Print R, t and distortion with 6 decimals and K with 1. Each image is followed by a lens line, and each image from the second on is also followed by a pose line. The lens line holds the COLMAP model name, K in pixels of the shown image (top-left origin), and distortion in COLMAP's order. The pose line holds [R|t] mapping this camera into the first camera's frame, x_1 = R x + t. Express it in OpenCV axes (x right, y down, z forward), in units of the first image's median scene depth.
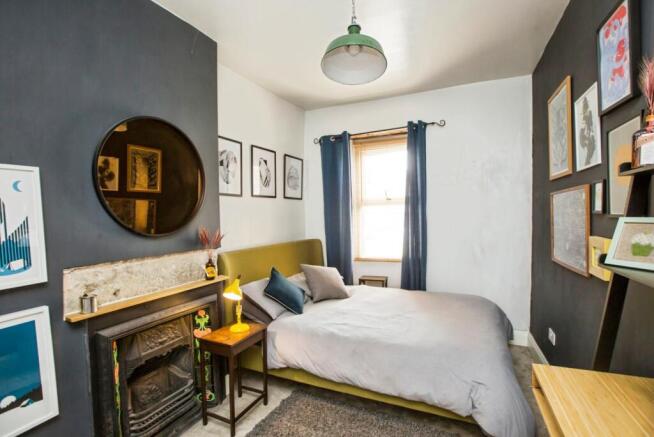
lens RADIAL K [[302.0, 0, 326.1], [0, 302.0, 229.2], [0, 0, 1]] dist [-0.055902, 0.018276]
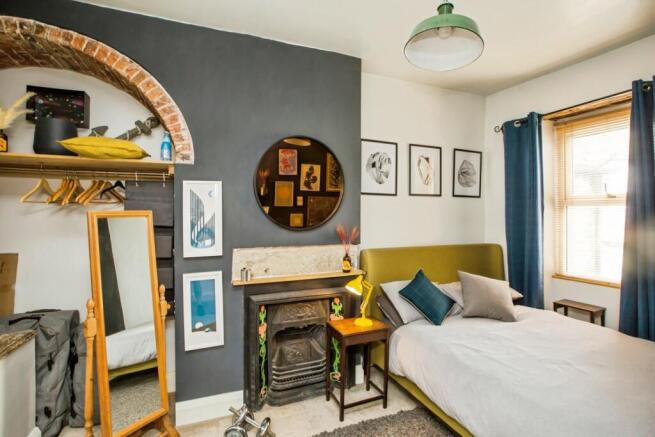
lens RADIAL K [[305.5, 0, 327.0], [0, 305.5, 212.8], [0, 0, 1]] dist [-0.055547, 0.019476]
pose [[0.746756, 0.026878, -0.664555, 0.304399], [-0.053329, 0.998386, -0.019546, -0.024226], [0.662957, 0.050036, 0.746984, 0.101154]]
